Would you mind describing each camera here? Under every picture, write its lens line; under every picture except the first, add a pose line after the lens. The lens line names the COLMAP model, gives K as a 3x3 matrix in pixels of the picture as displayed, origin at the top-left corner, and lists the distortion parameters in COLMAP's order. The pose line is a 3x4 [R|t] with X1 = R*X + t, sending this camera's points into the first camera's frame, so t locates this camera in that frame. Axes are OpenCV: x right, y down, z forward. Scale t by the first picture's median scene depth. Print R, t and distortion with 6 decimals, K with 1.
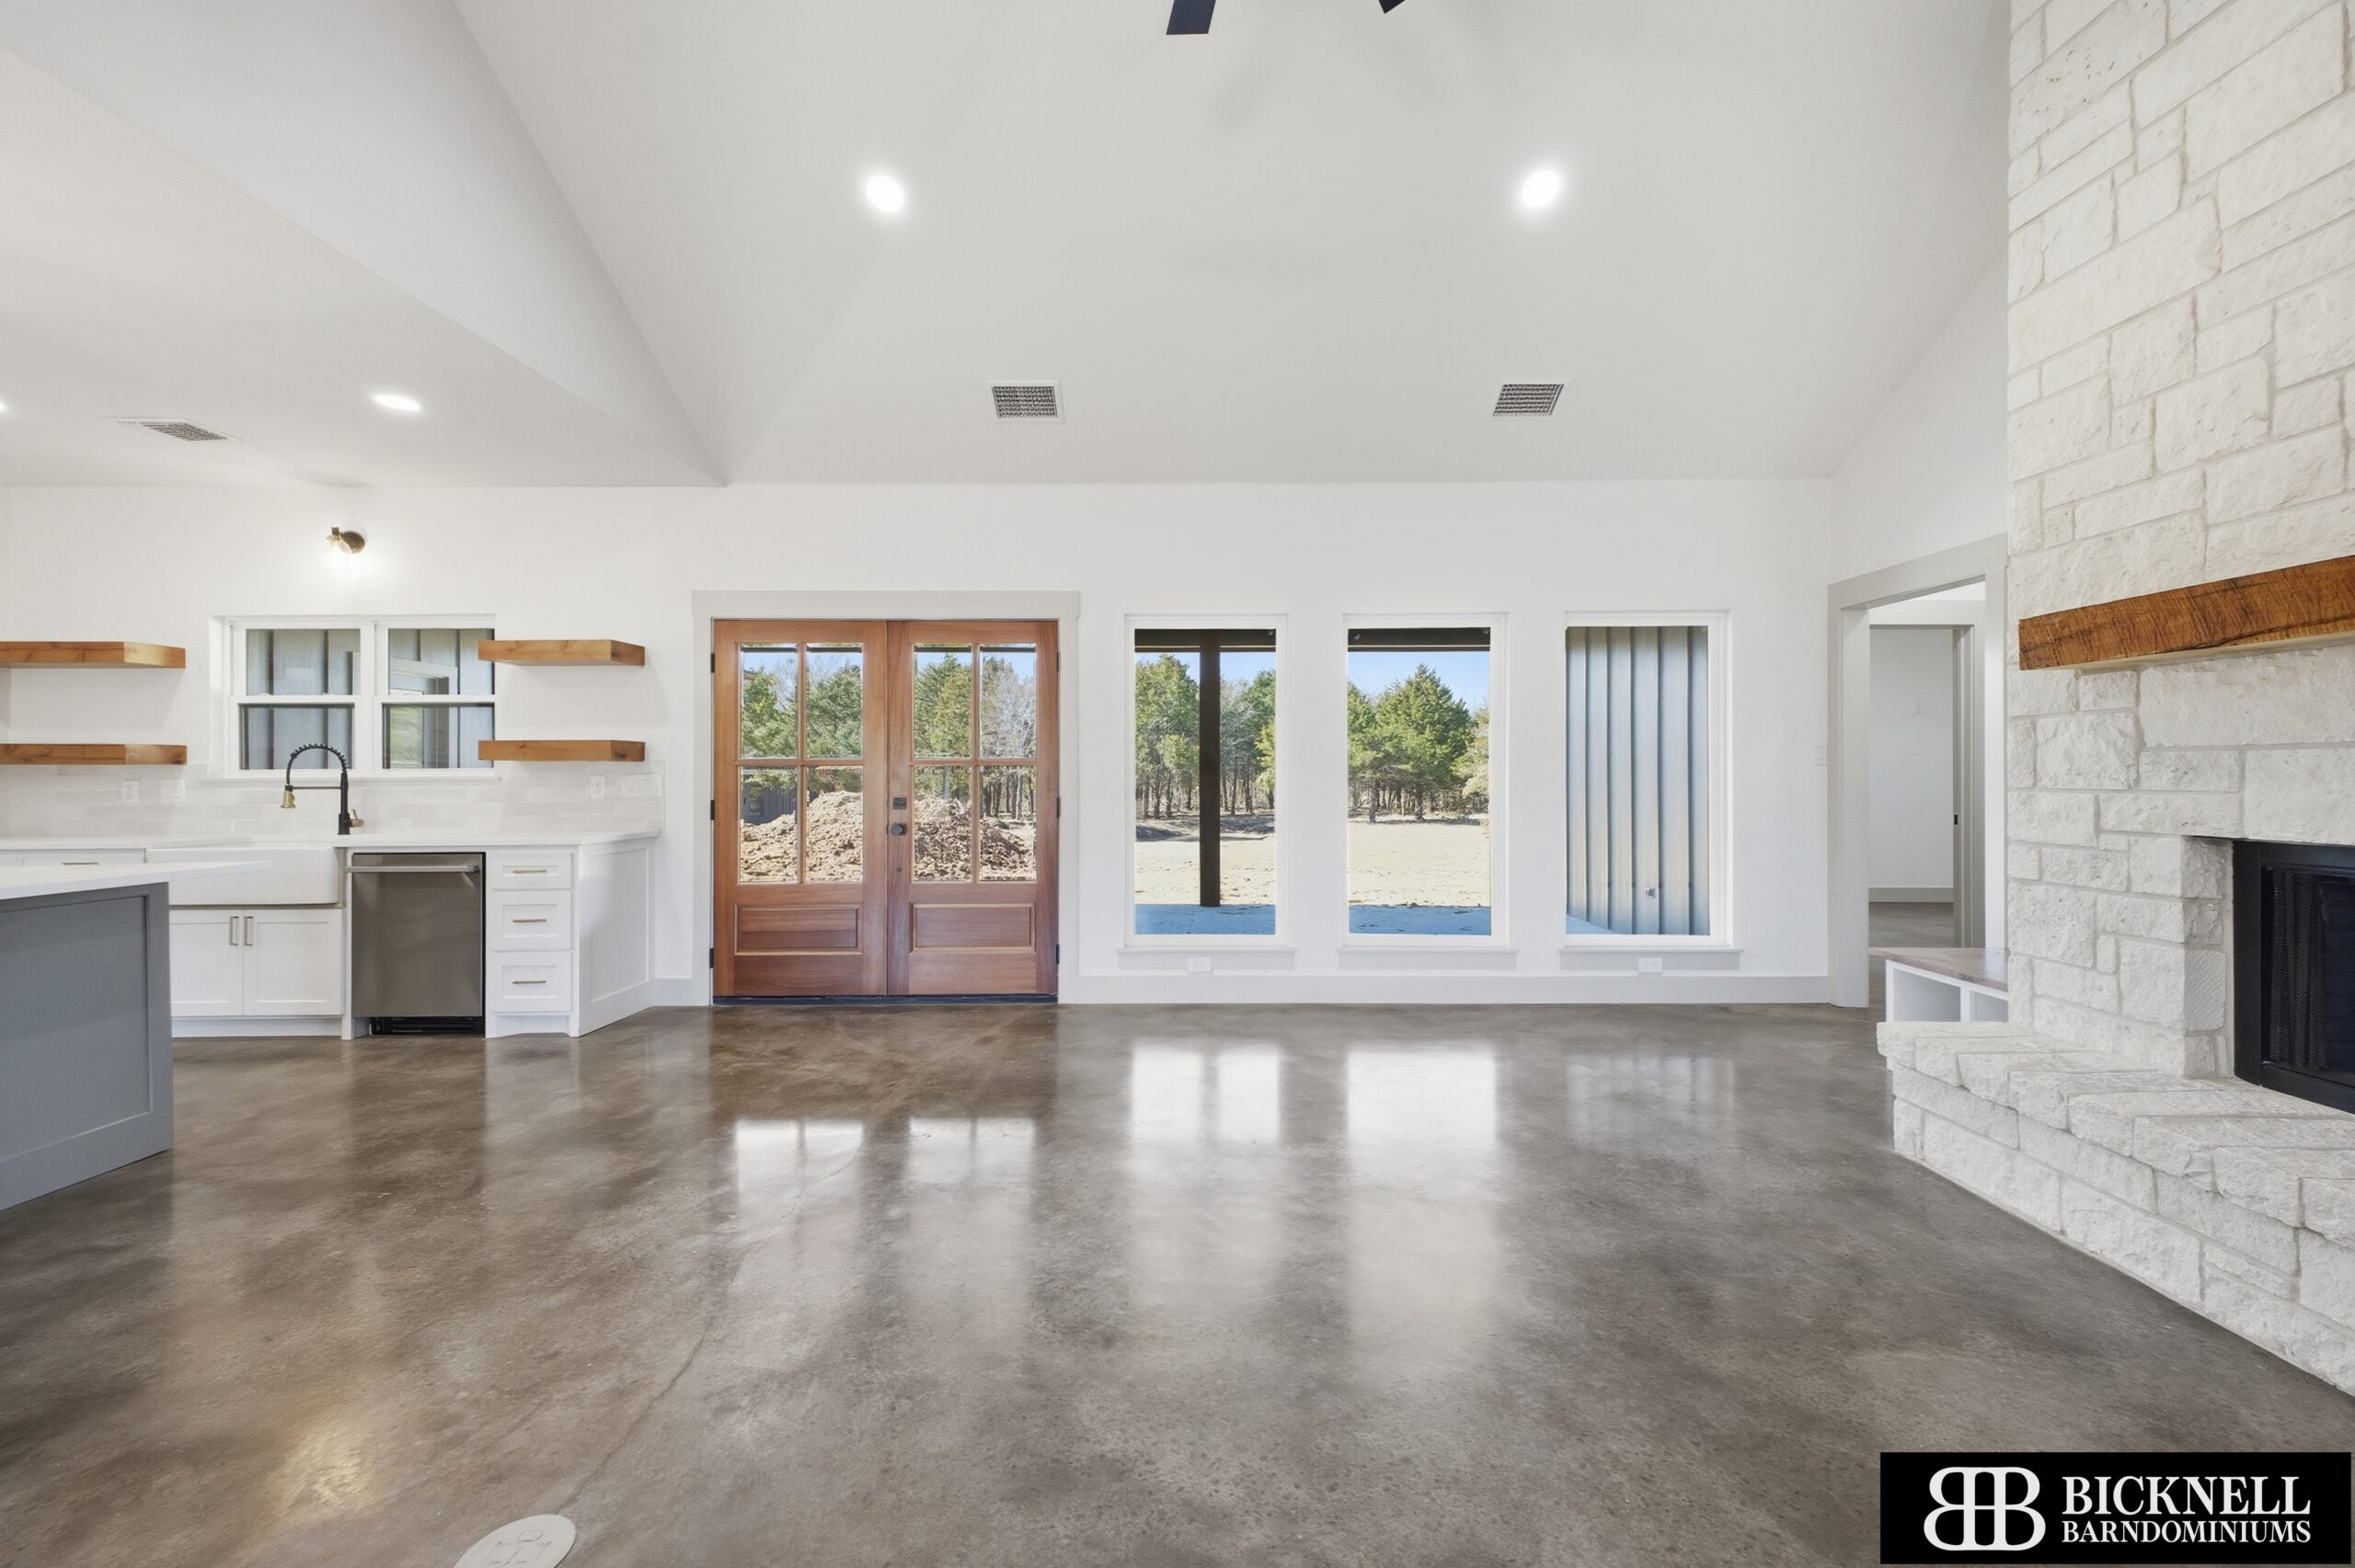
lens RADIAL K [[934.7, 0, 1176.8], [0, 934.7, 769.8], [0, 0, 1]] dist [0.022970, -0.006198]
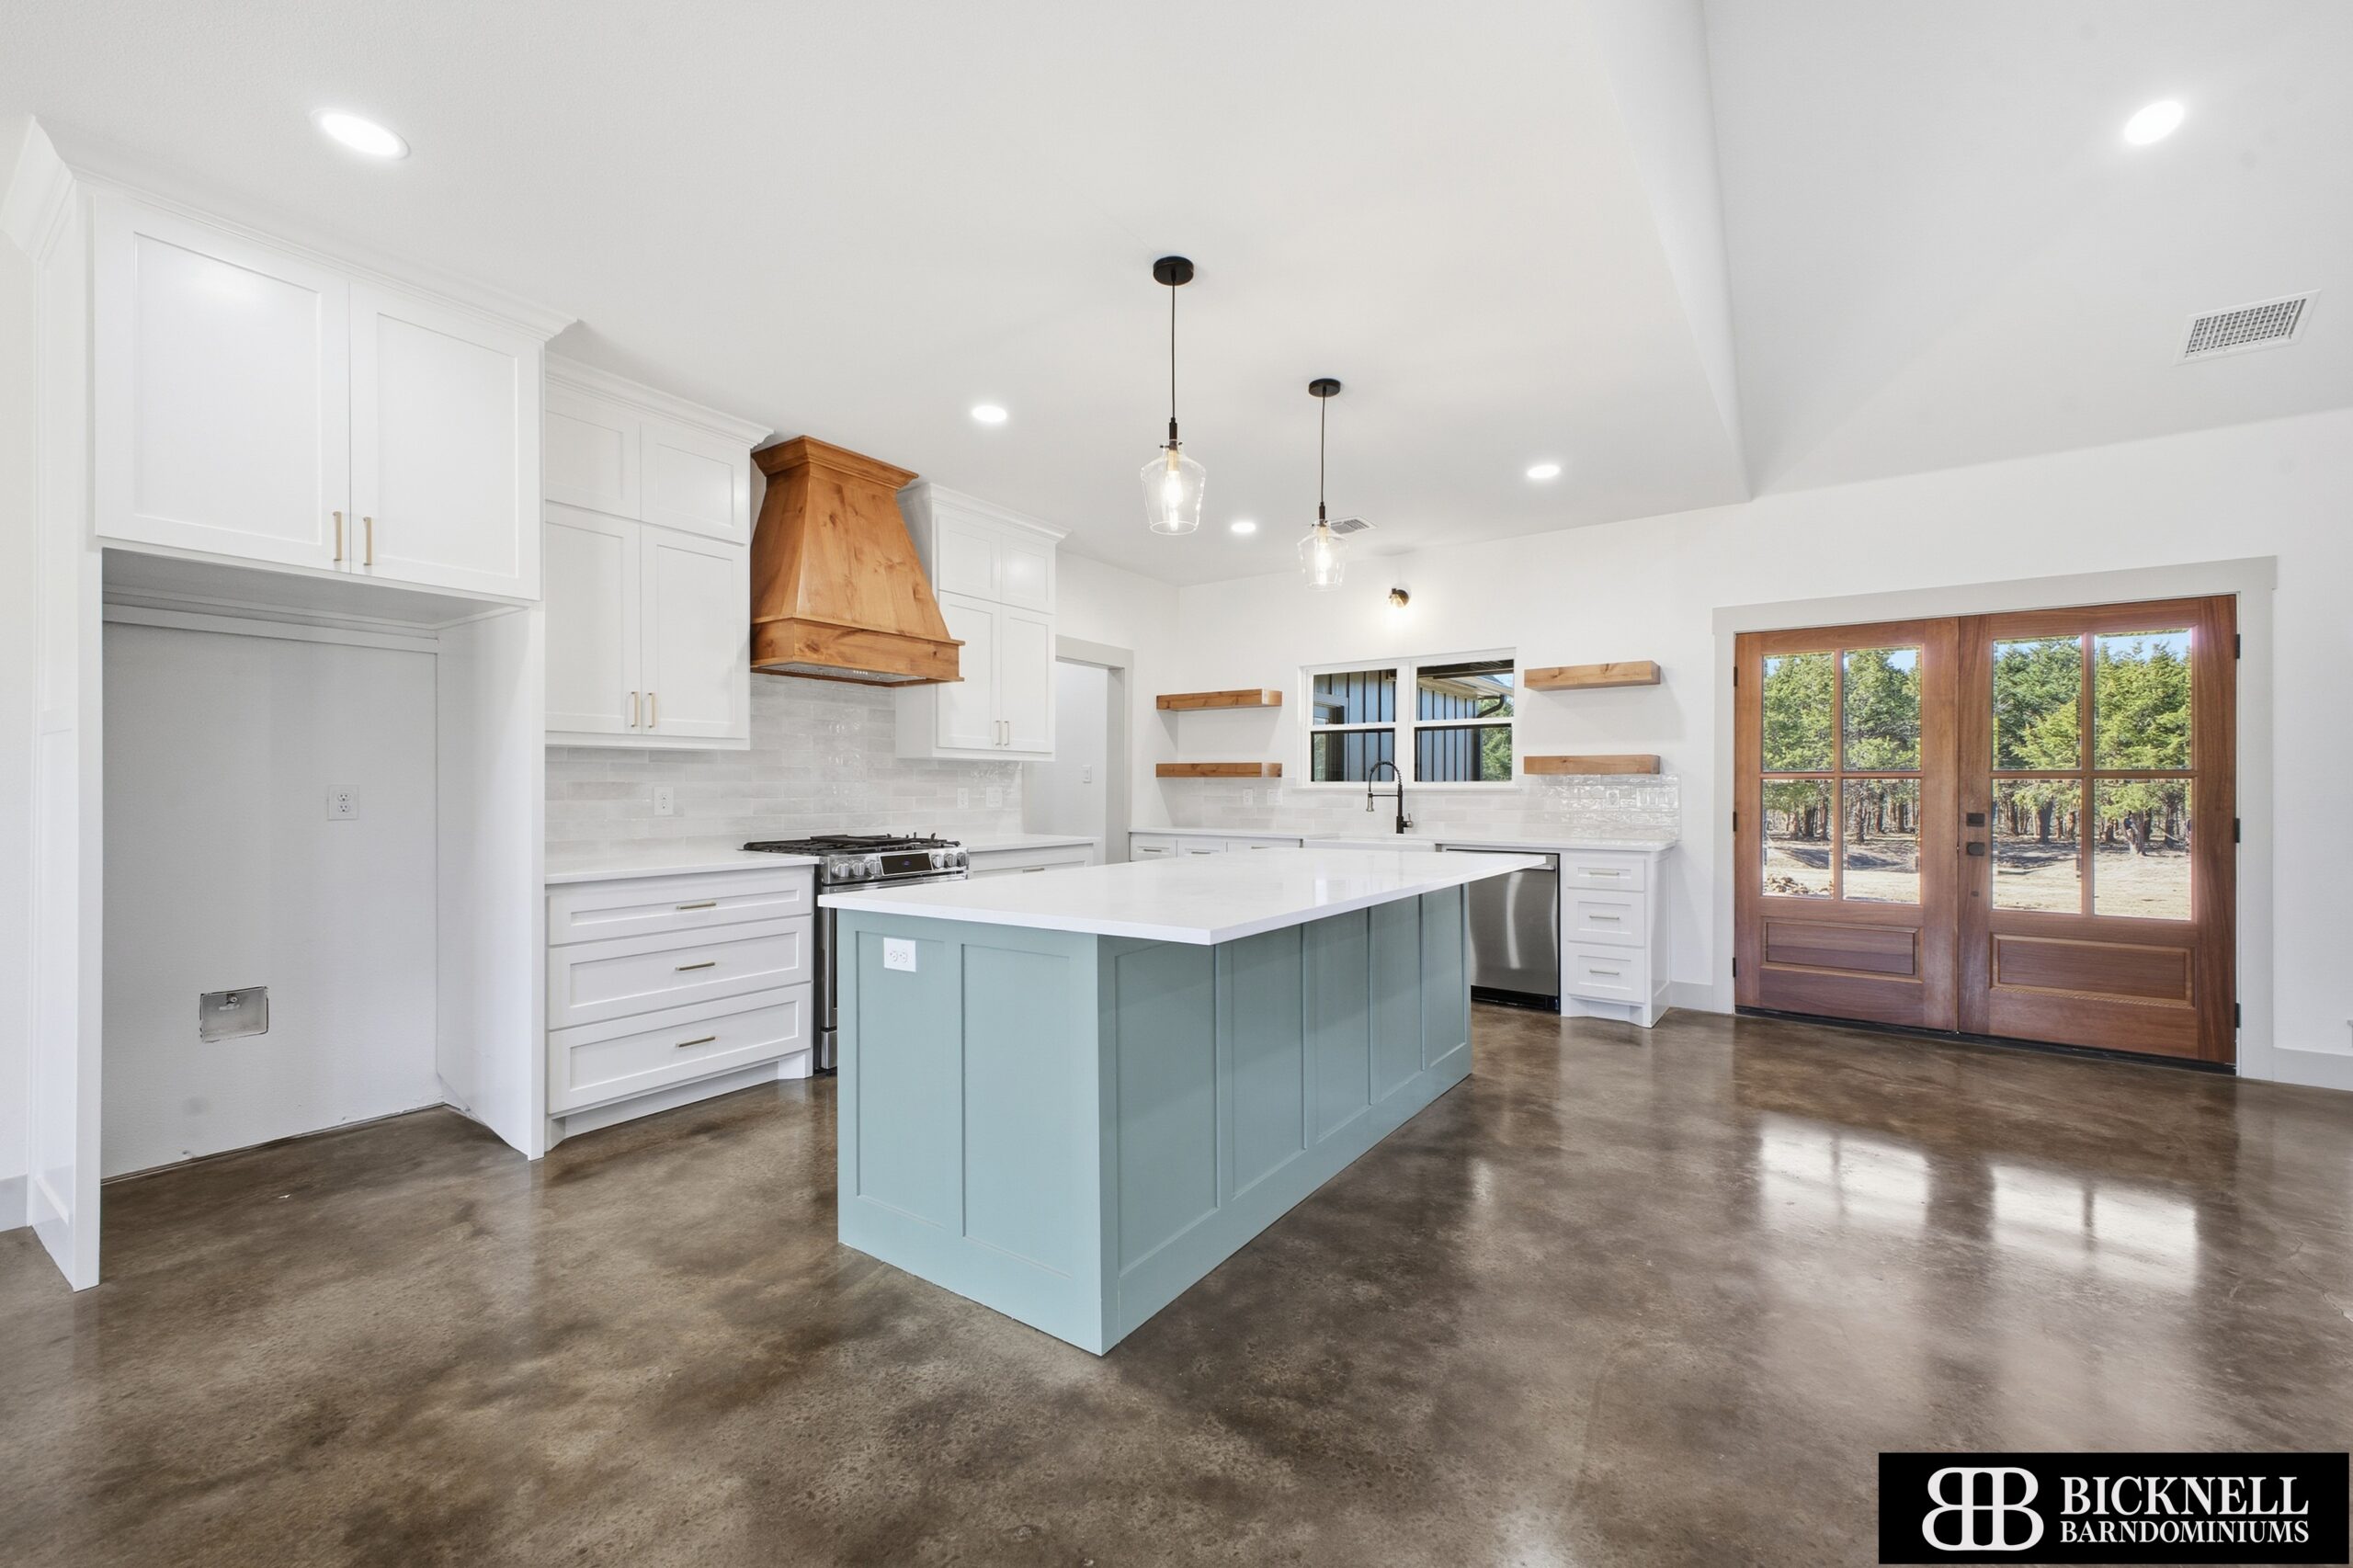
lens RADIAL K [[934.0, 0, 1188.9], [0, 934.0, 792.3], [0, 0, 1]] dist [0.022970, -0.006198]
pose [[0.826568, 0.008064, -0.562778, -0.416496], [-0.002107, 0.999935, 0.011233, 0.000478], [0.562832, -0.008099, 0.826531, -0.173144]]
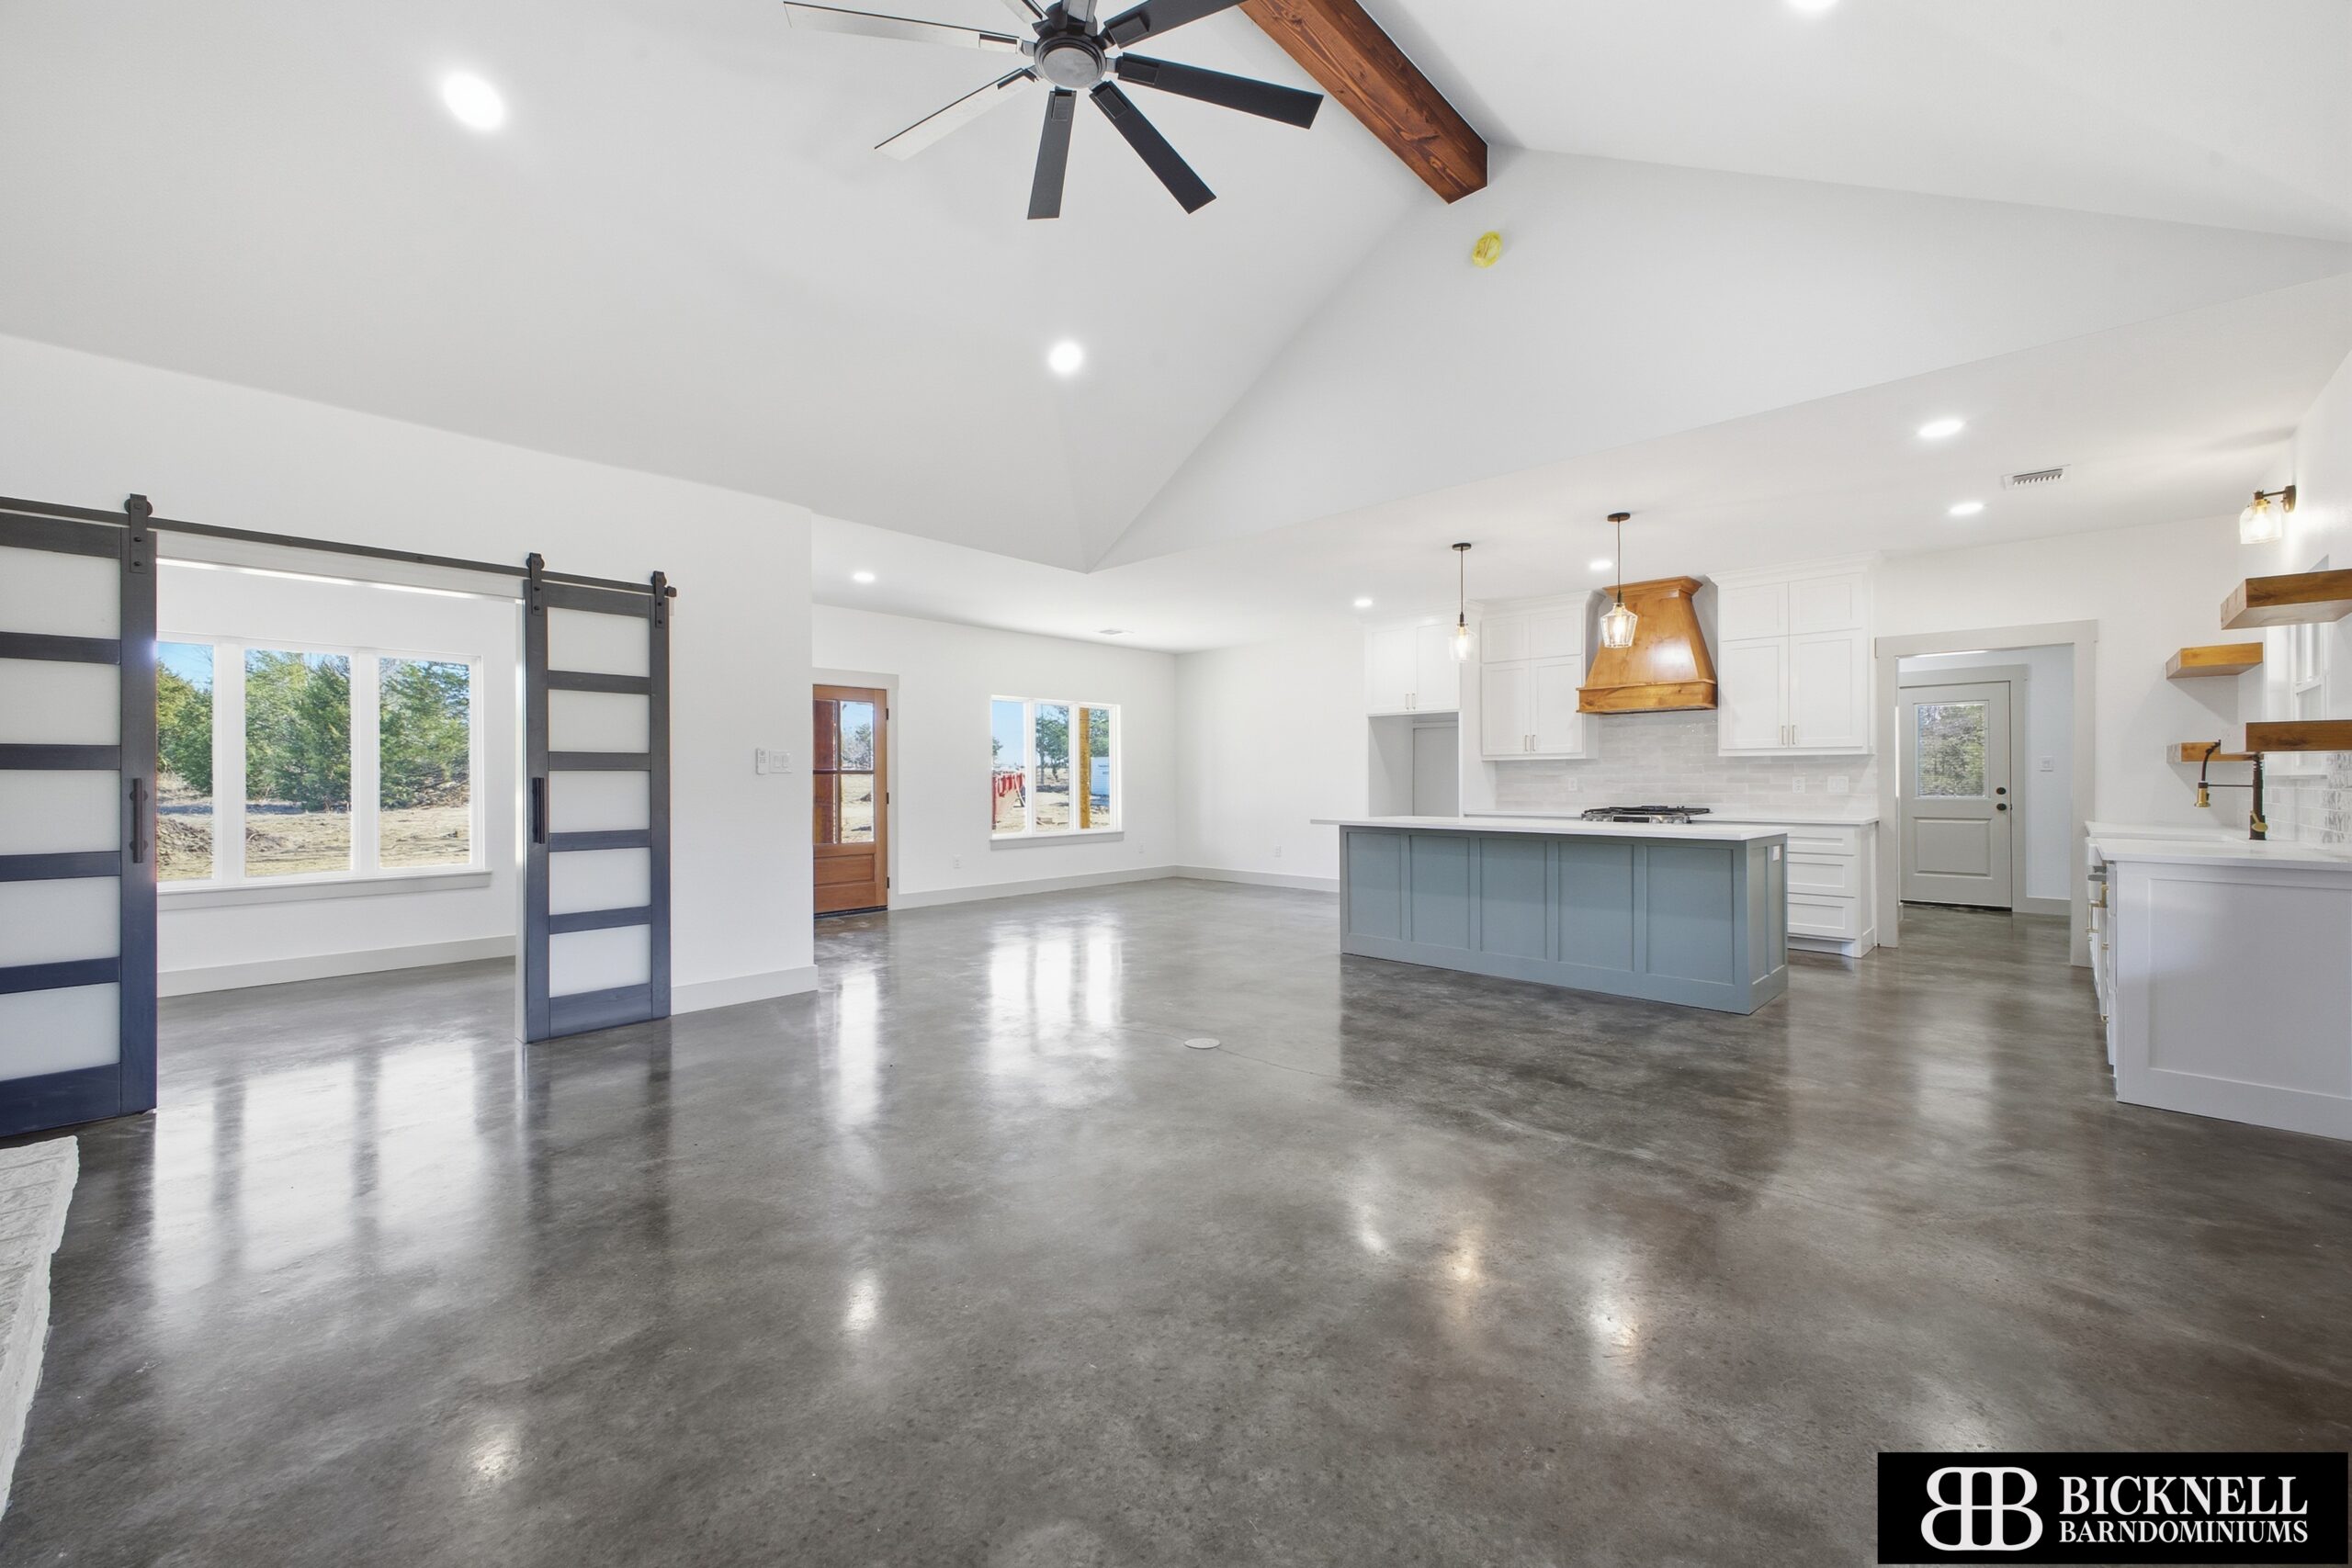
lens RADIAL K [[933.6, 0, 1195.8], [0, 933.6, 772.2], [0, 0, 1]] dist [0.022970, -0.006198]
pose [[-0.668391, -0.000142, -0.743810, 0.429283], [0.008793, 0.999929, -0.008092, 0.004672], [0.743758, -0.011949, -0.668342, 0.859832]]
